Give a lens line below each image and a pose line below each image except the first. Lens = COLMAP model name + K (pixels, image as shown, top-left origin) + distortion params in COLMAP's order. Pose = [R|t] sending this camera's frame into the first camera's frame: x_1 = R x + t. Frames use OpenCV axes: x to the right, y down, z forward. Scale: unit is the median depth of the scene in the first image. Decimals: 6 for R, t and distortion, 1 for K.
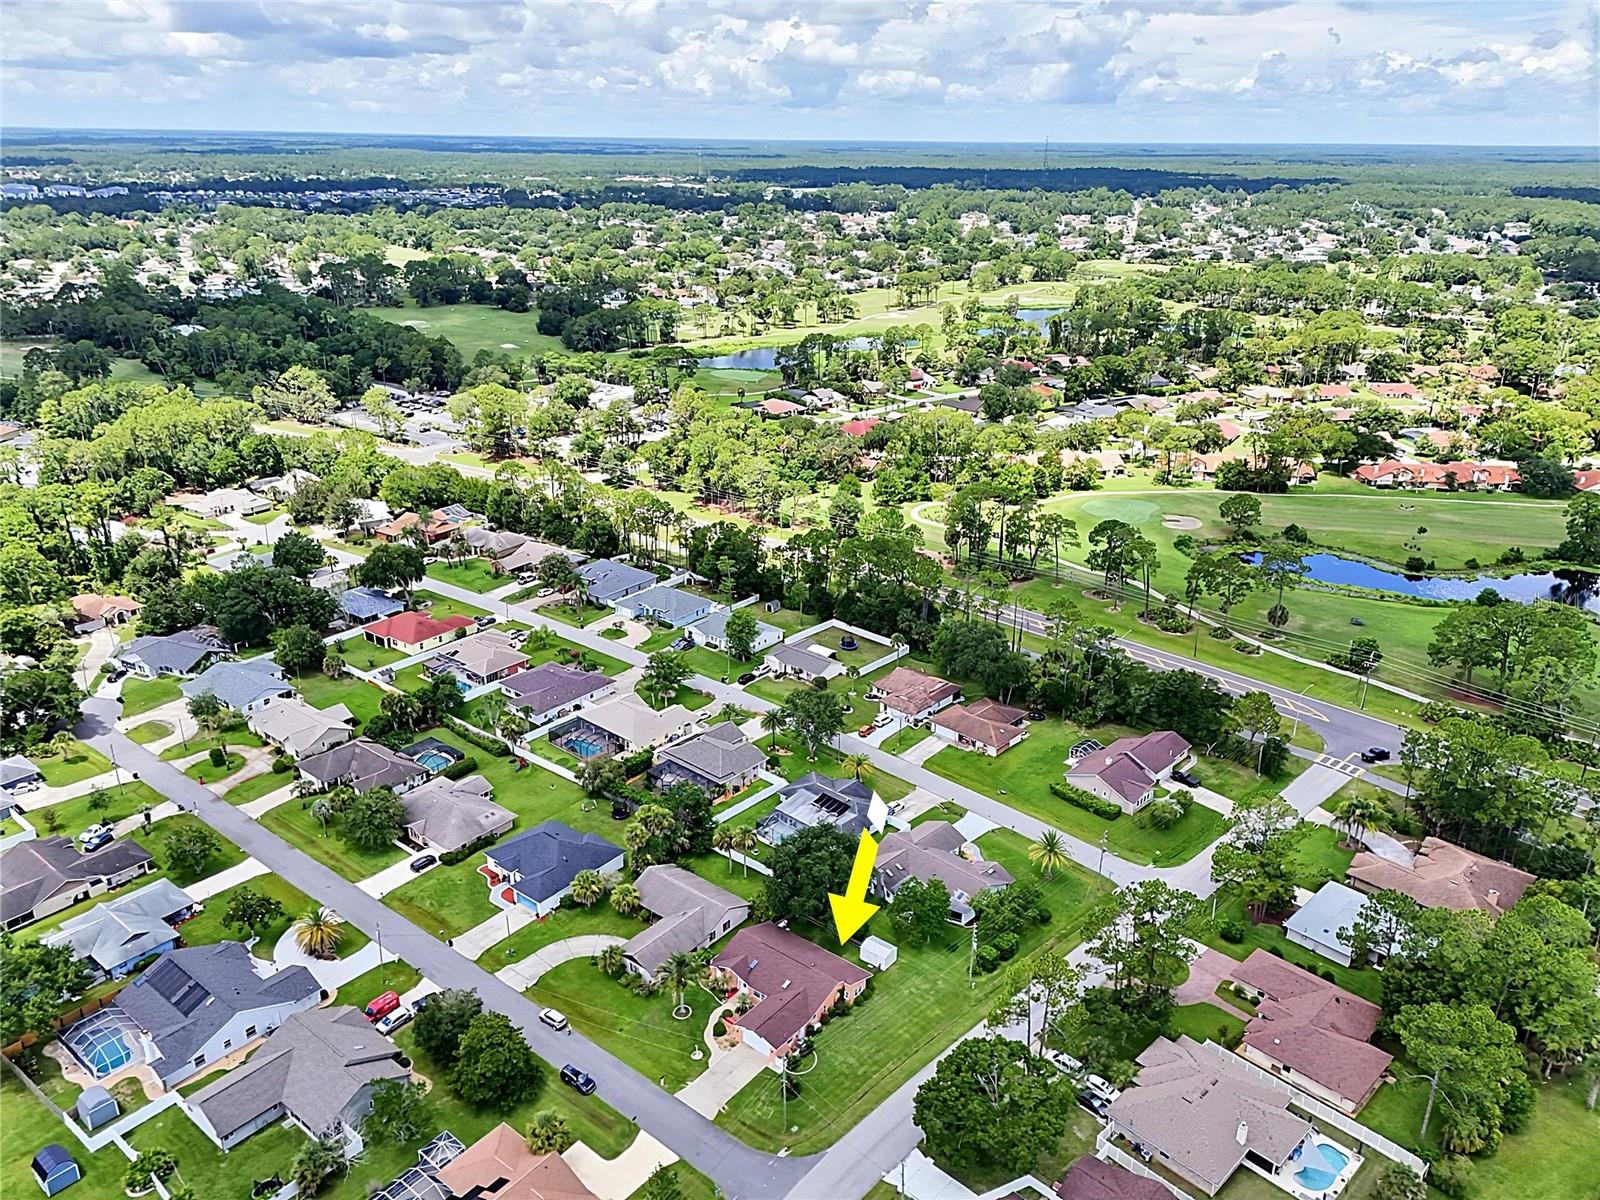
lens RADIAL K [[1171.4, 0, 798.2], [0, 1171.4, 598.0], [0, 0, 1]] dist [0.076340, -0.067716]
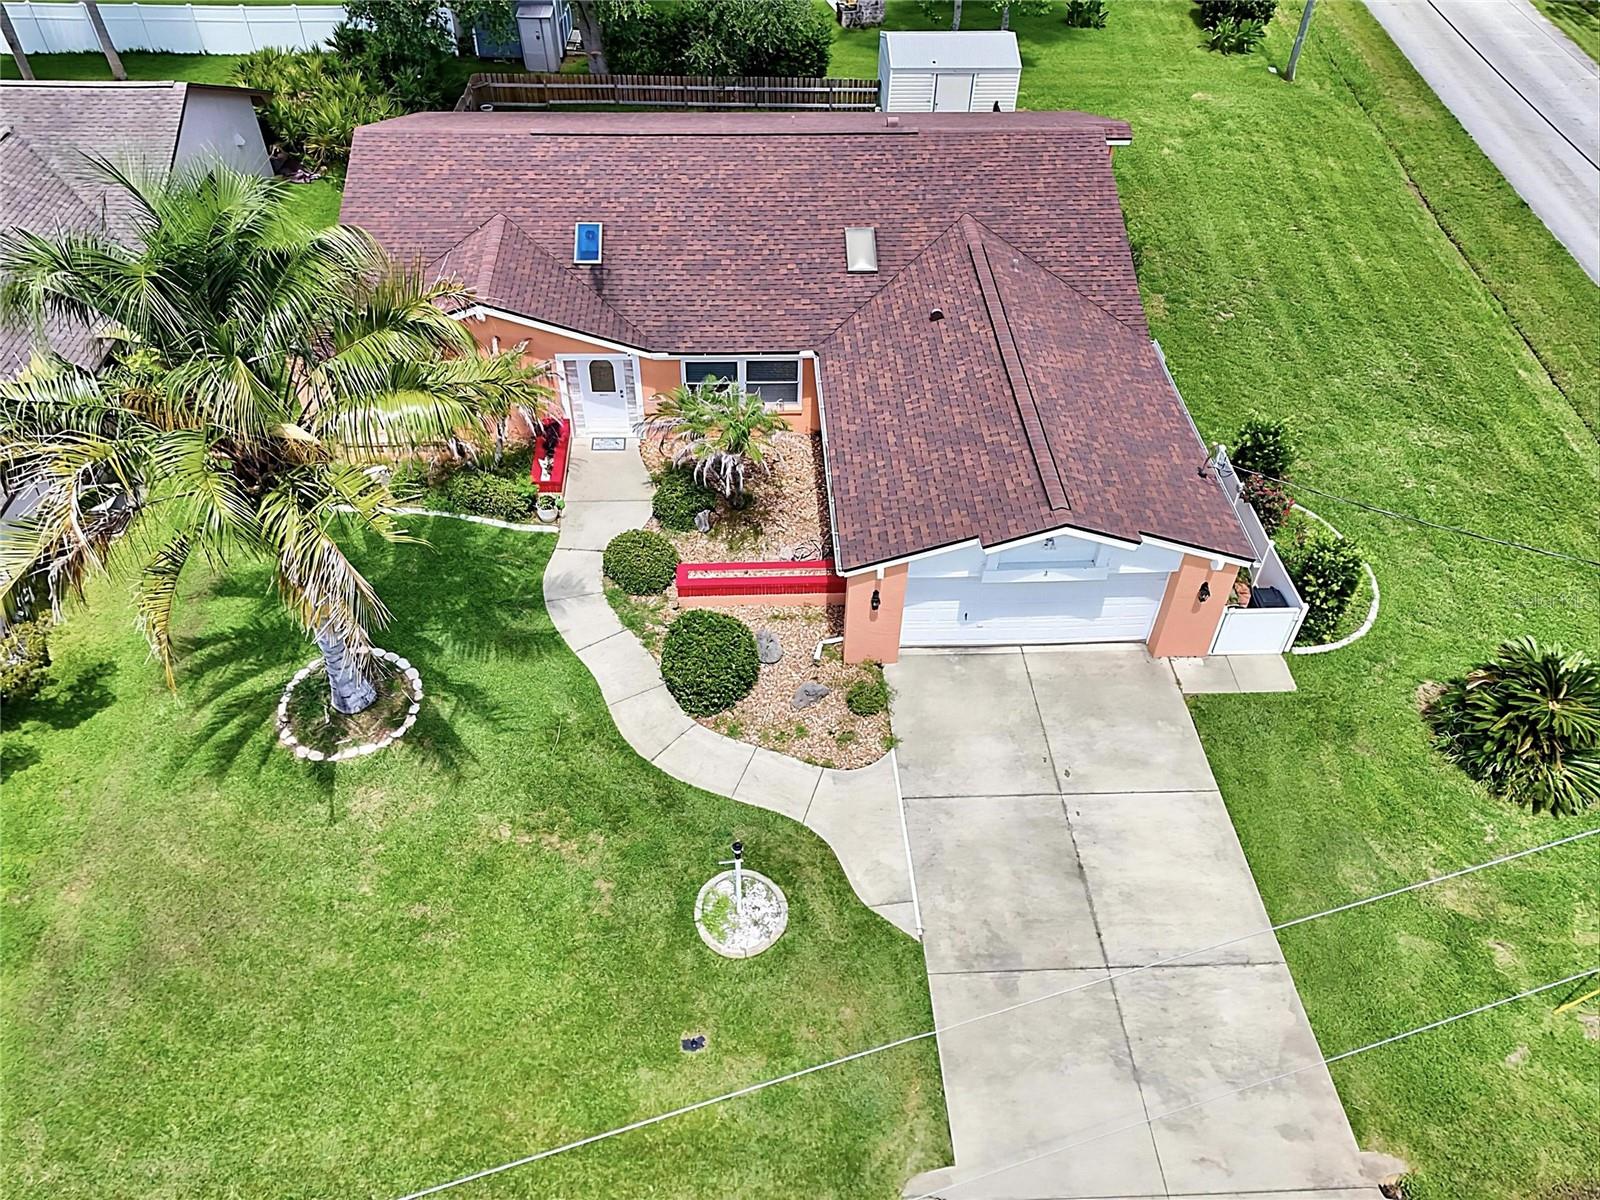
lens RADIAL K [[1171.4, 0, 792.9], [0, 1171.4, 605.6], [0, 0, 1]] dist [0.076340, -0.067716]
pose [[0.749913, -0.464111, 0.471415, -0.075230], [0.232864, 0.852191, 0.468556, 0.186036], [-0.619198, -0.241601, 0.747143, 0.558713]]
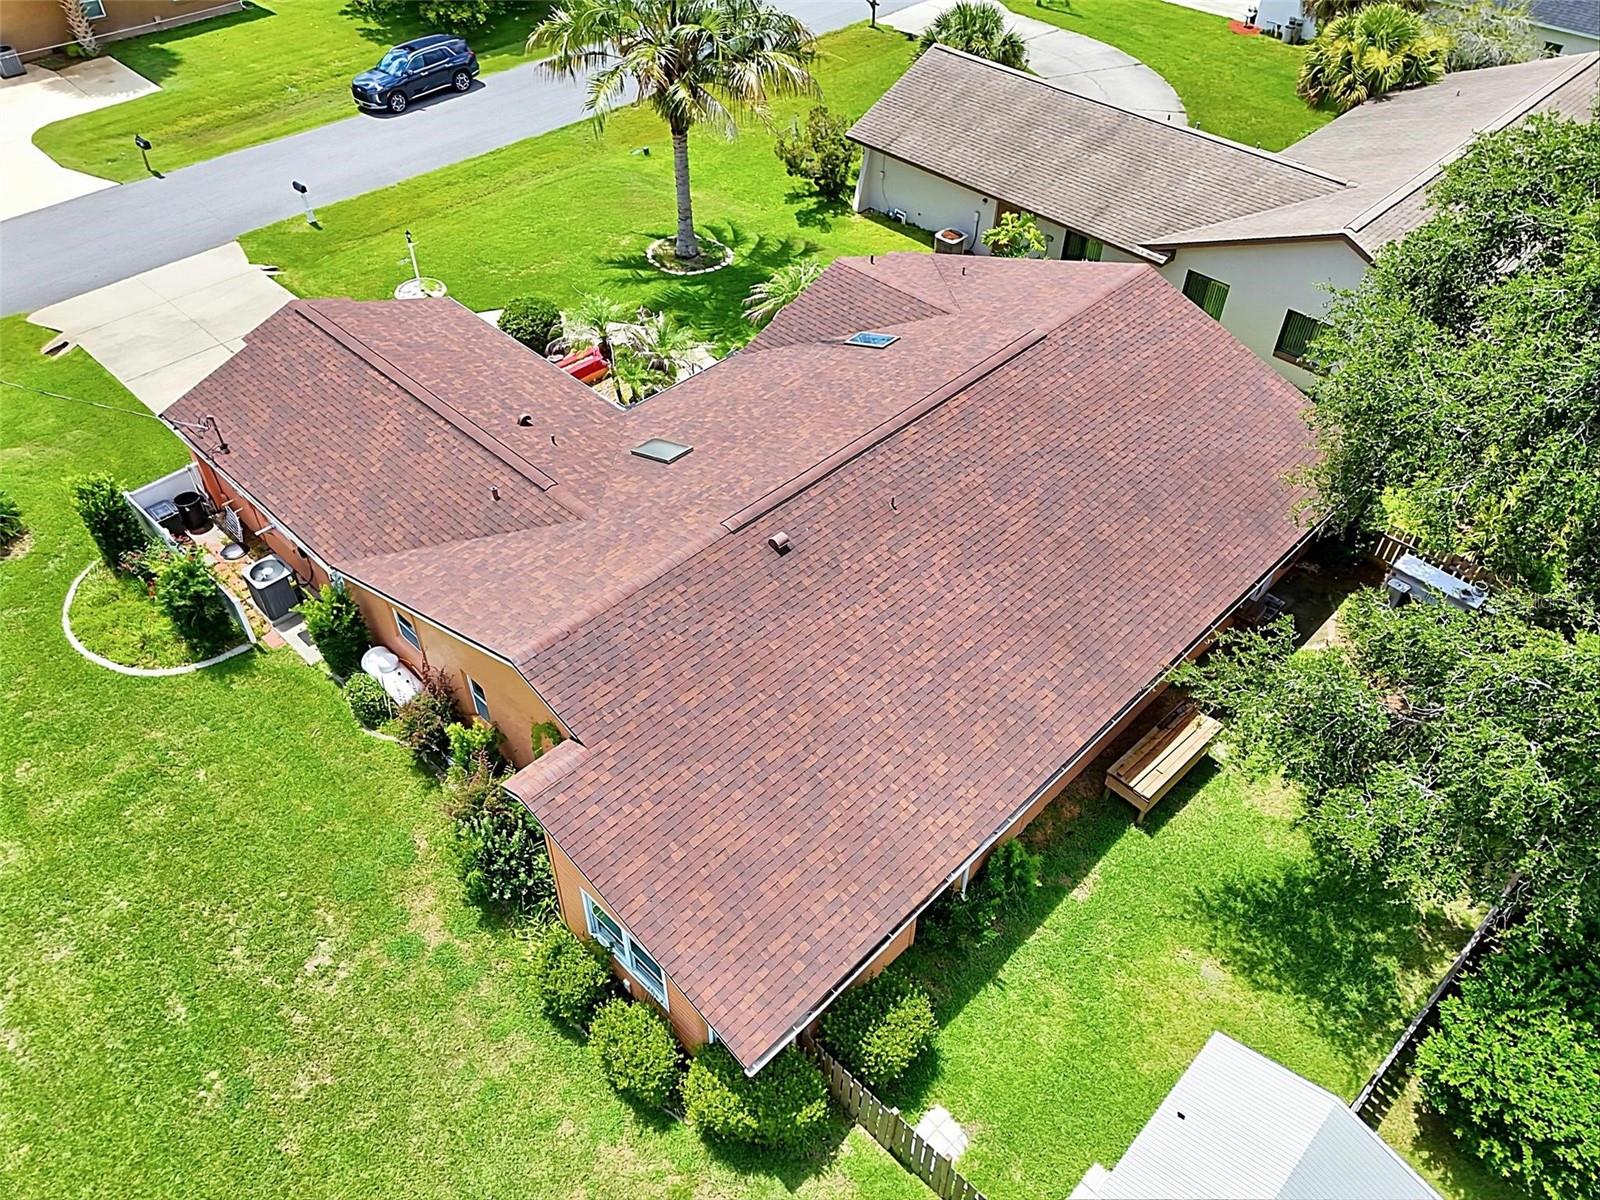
lens RADIAL K [[1171.4, 0, 801.2], [0, 1171.4, 601.9], [0, 0, 1]] dist [0.076340, -0.067716]
pose [[-0.097145, 0.680206, -0.726556, 0.069000], [-0.375420, 0.651039, 0.659702, 0.151148], [0.921750, 0.336850, 0.192118, 0.637209]]
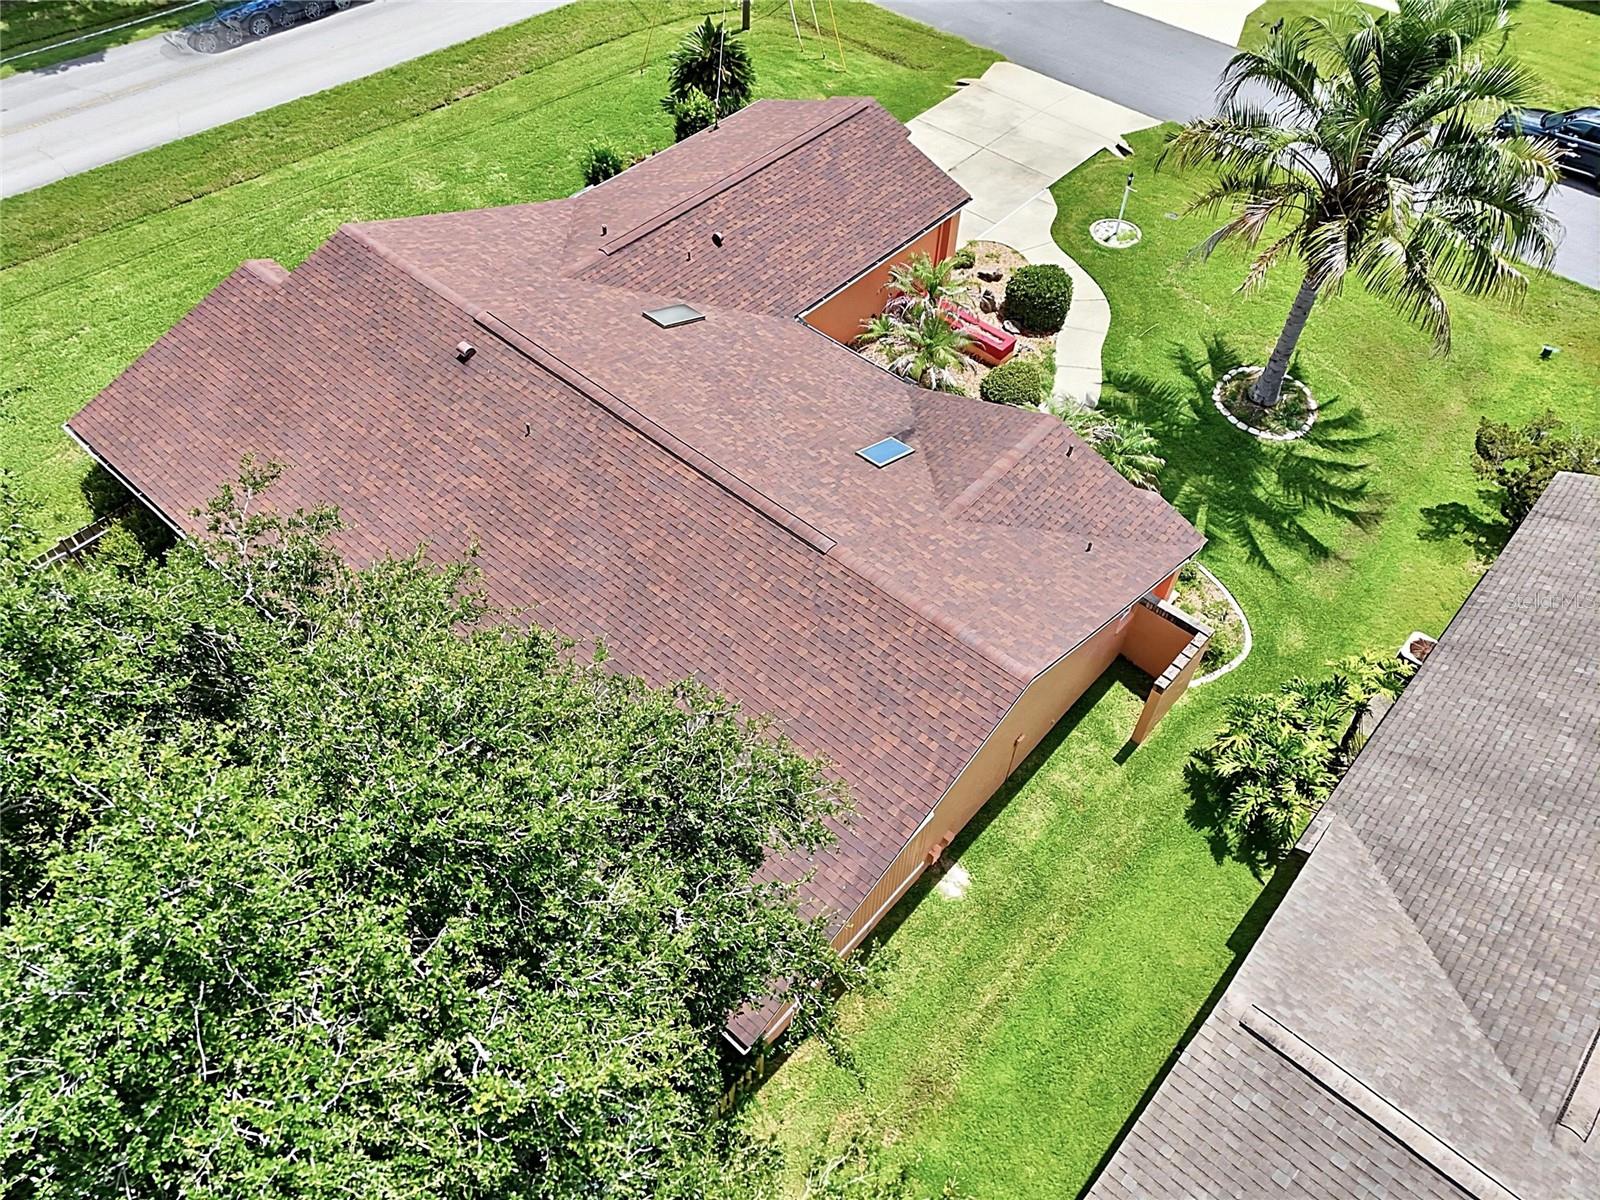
lens RADIAL K [[1171.4, 0, 803.8], [0, 1171.4, 609.3], [0, 0, 1]] dist [0.076340, -0.067716]
pose [[-0.998199, -0.059988, -0.000322, -0.019220], [-0.019339, 0.316695, 0.948330, 0.121846], [-0.056786, 0.946629, -0.317285, 0.695988]]
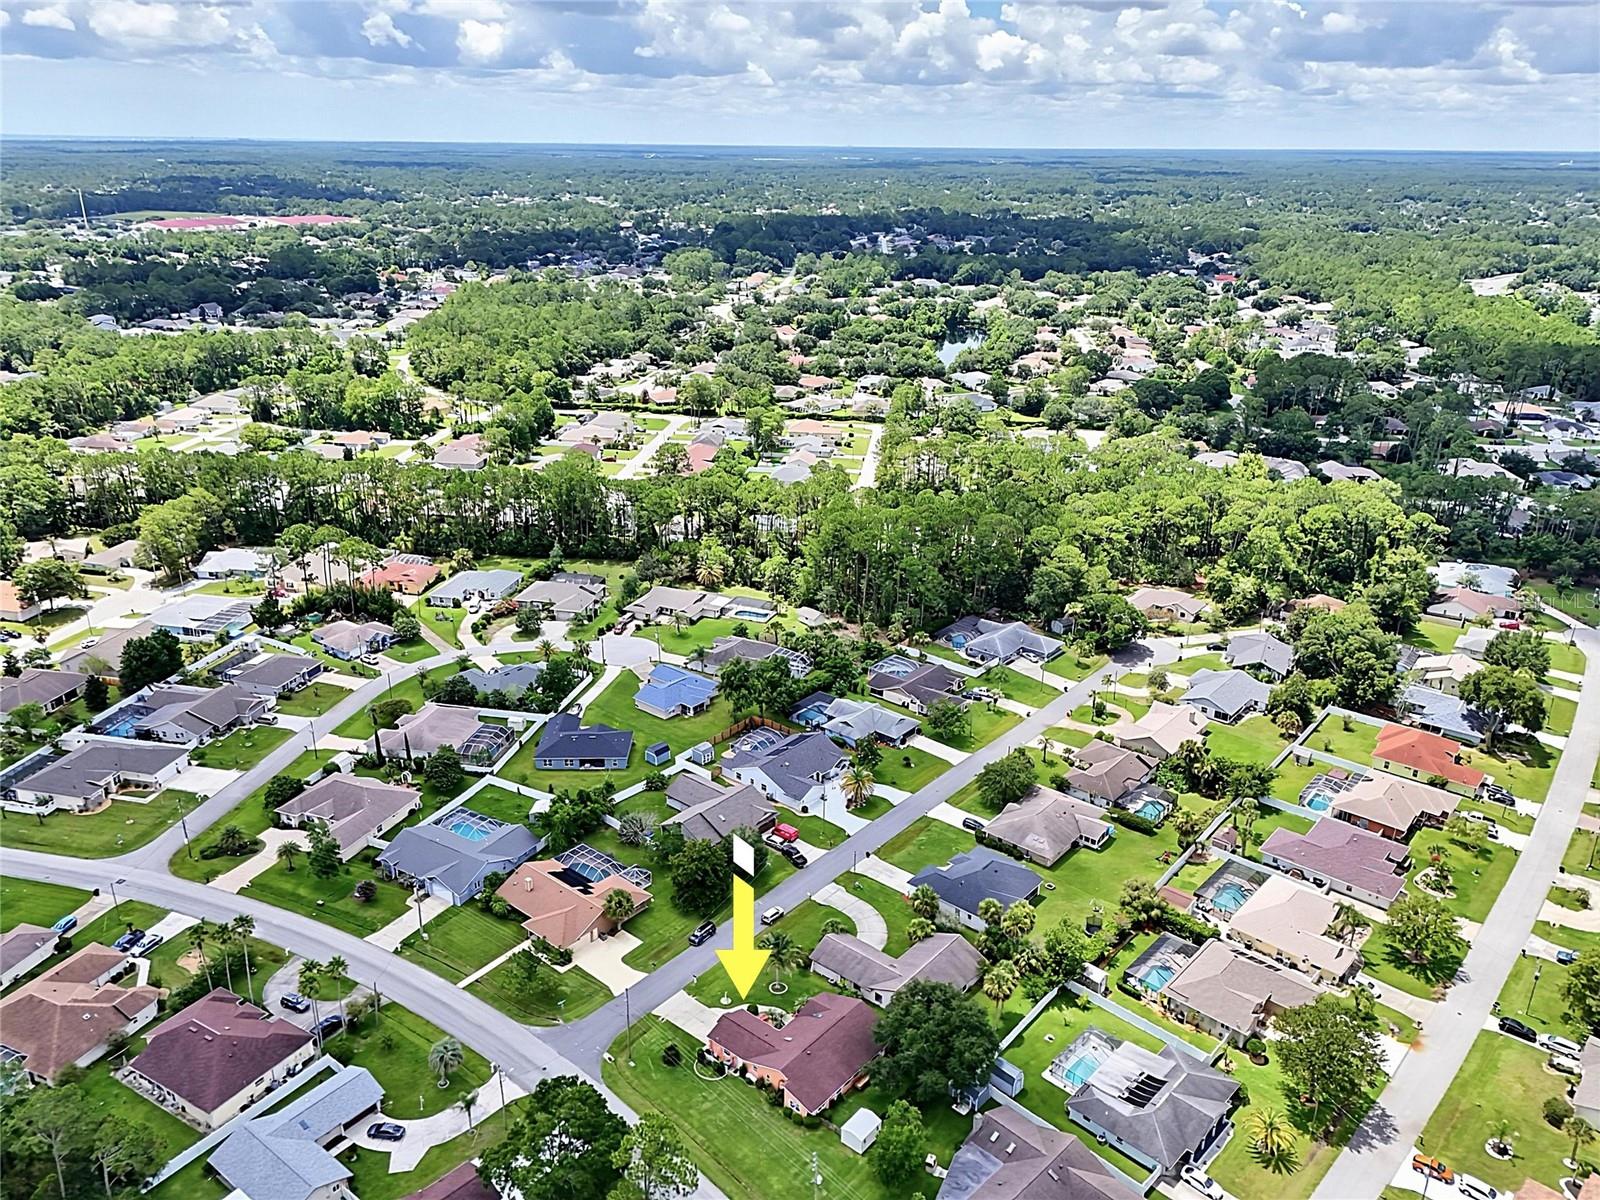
lens RADIAL K [[1171.4, 0, 802.8], [0, 1171.4, 594.8], [0, 0, 1]] dist [0.076340, -0.067716]
pose [[-0.018425, 0.348360, -0.937180, 0.509497], [-0.375396, 0.866352, 0.329412, -0.212458], [0.926681, 0.357883, 0.114810, 0.488676]]
